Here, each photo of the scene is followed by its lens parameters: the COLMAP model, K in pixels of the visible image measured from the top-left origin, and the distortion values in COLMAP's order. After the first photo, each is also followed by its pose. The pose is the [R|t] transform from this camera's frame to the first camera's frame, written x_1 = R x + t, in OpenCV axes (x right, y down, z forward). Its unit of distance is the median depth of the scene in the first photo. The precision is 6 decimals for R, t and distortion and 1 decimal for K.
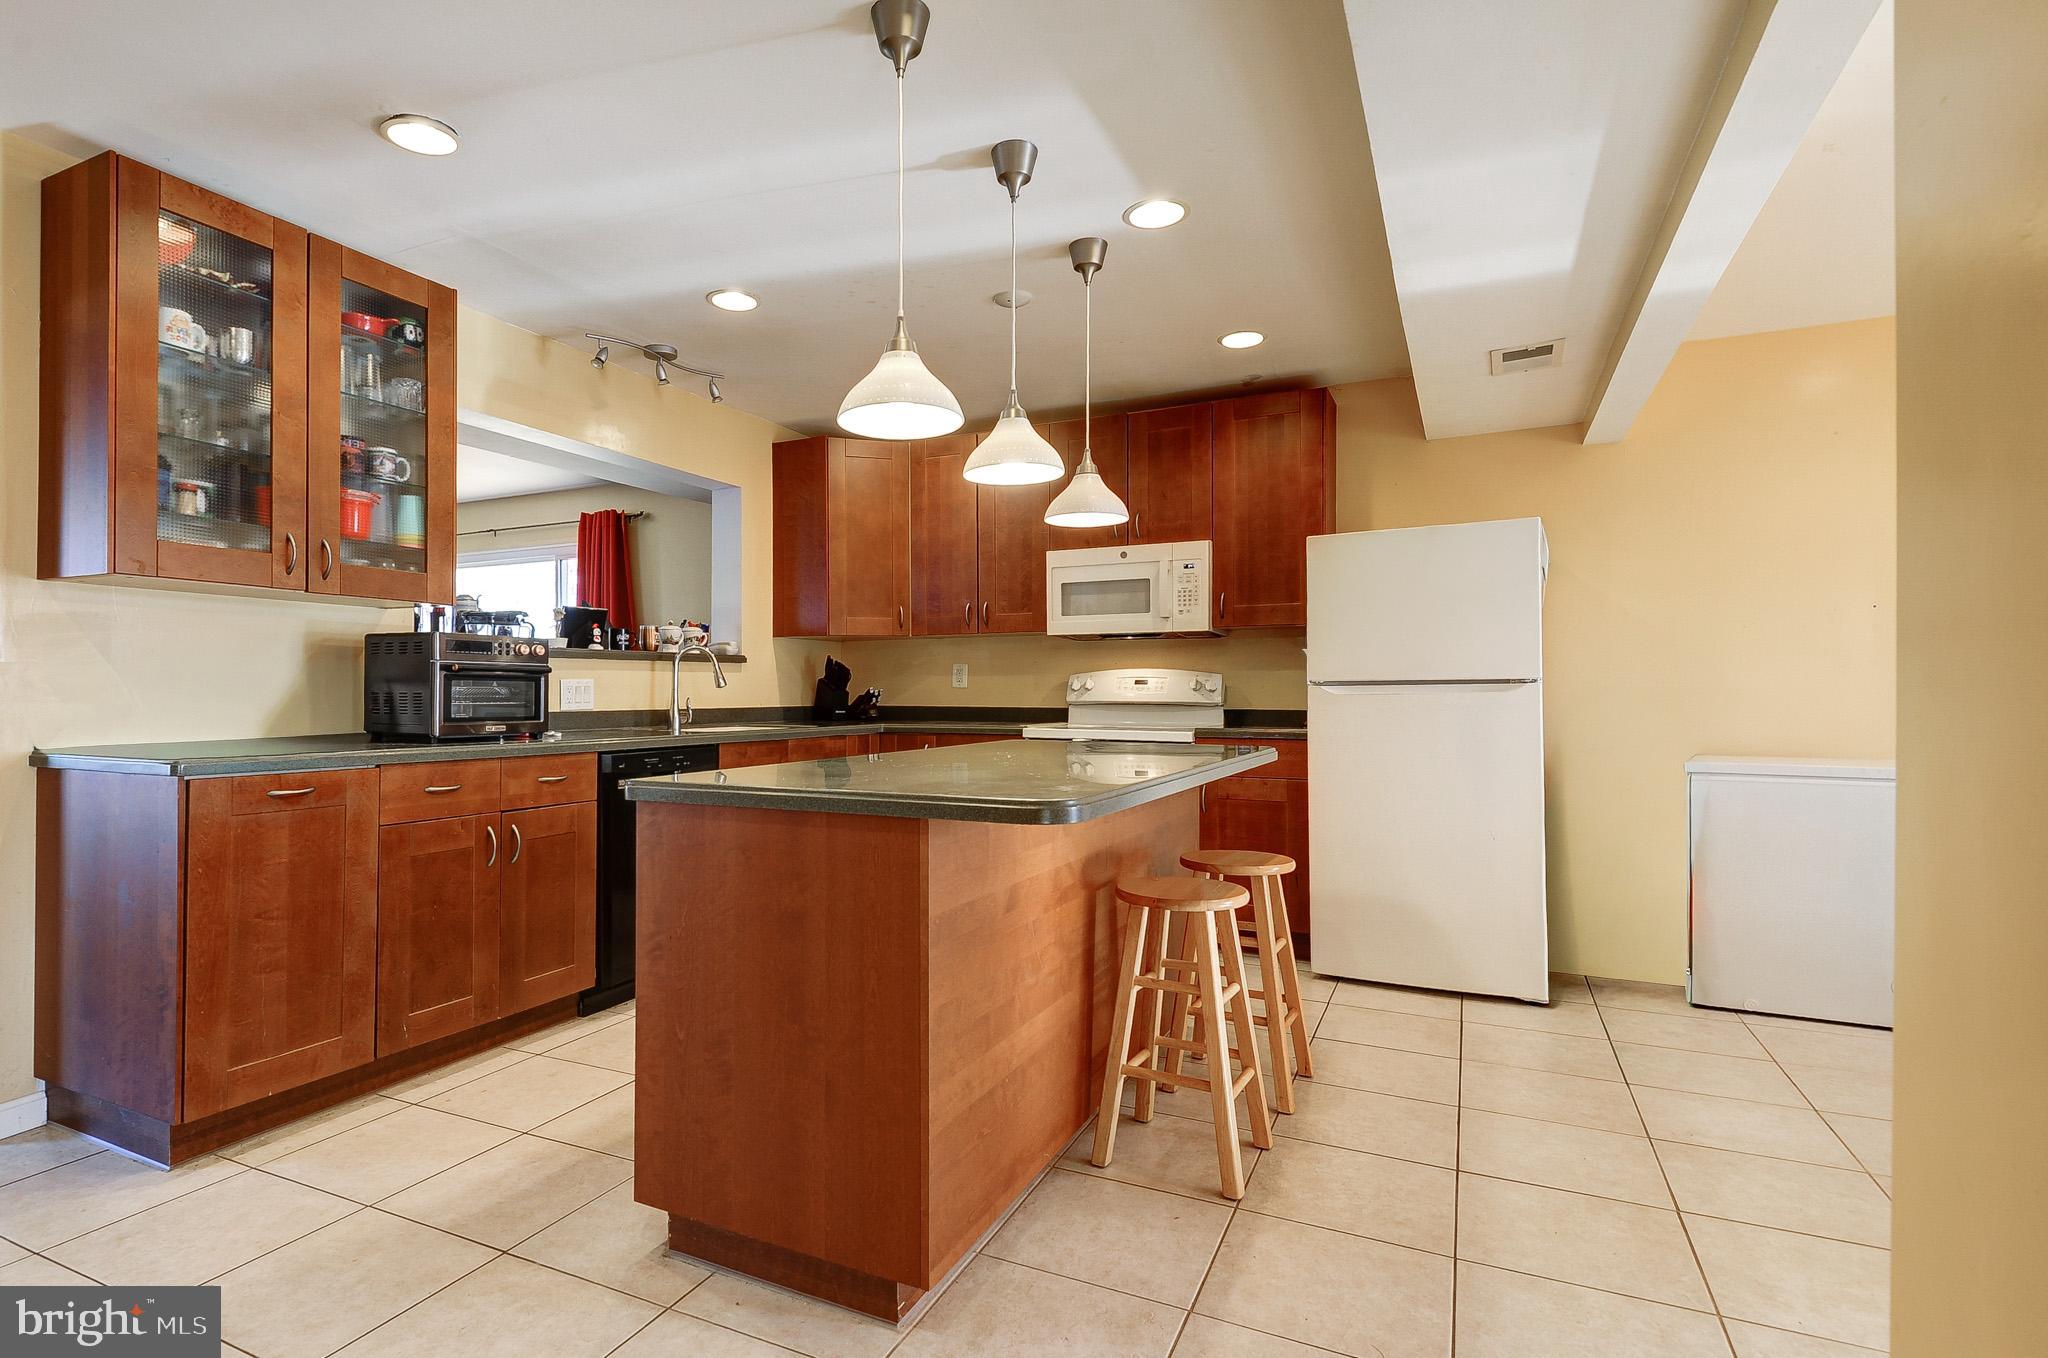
lens RADIAL K [[1021.0, 0, 946.1], [0, 1021.0, 678.4], [0, 0, 1]] dist [0.030935, 0.000369]
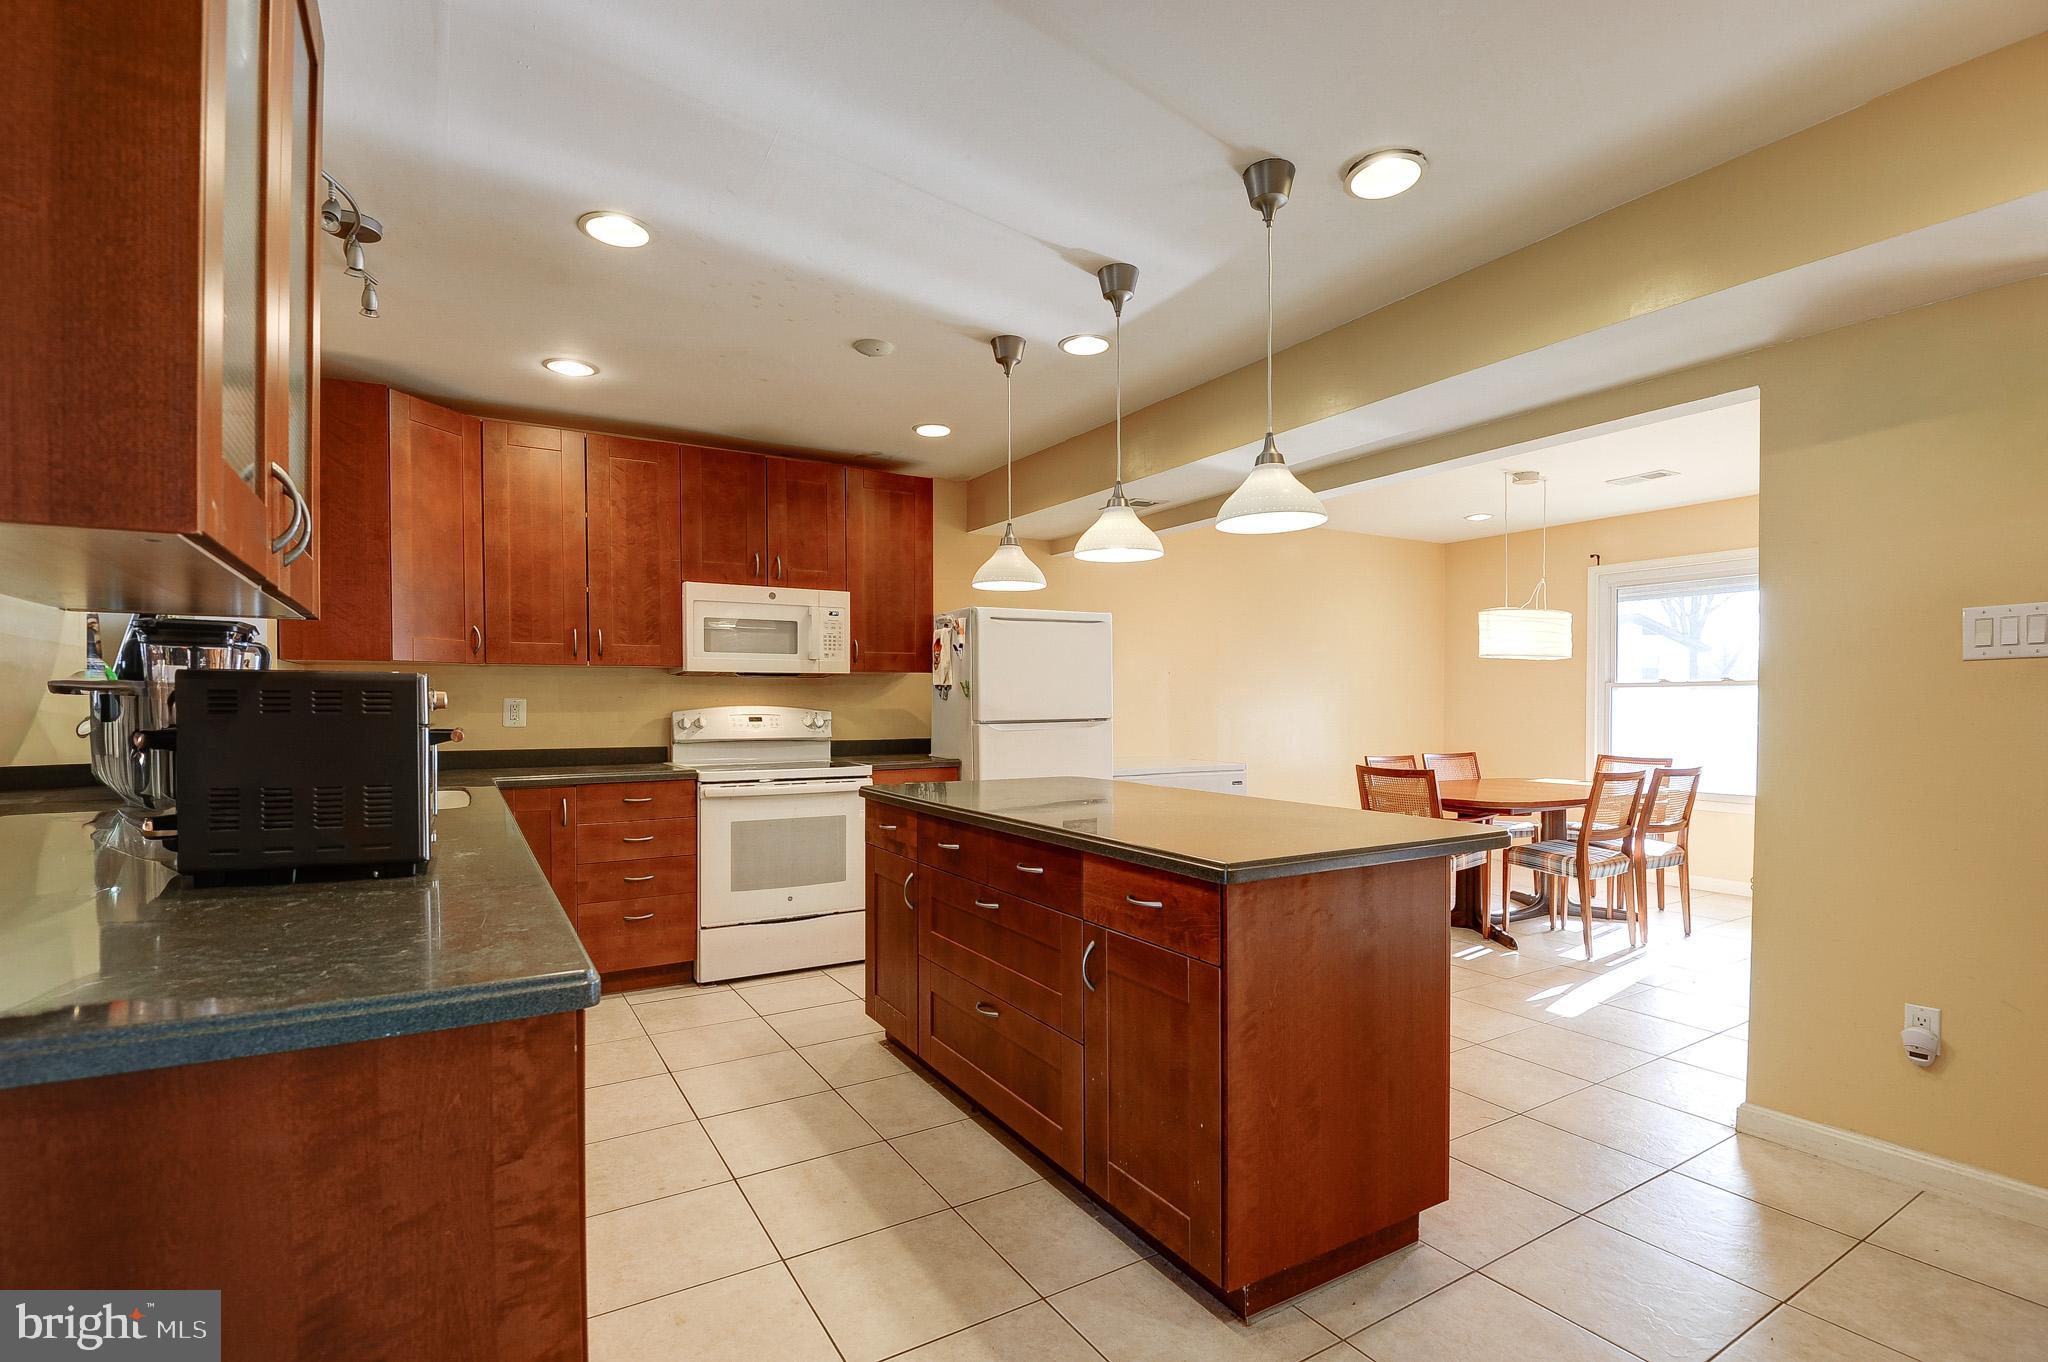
lens RADIAL K [[937.4, 0, 1009.7], [0, 937.4, 699.0], [0, 0, 1]] dist [-0.008606, -0.001620]
pose [[0.533962, 0.002747, 0.845504, -0.501059], [-0.010272, 0.999942, 0.003238, -0.023836], [-0.845446, -0.010414, 0.533960, 0.306865]]
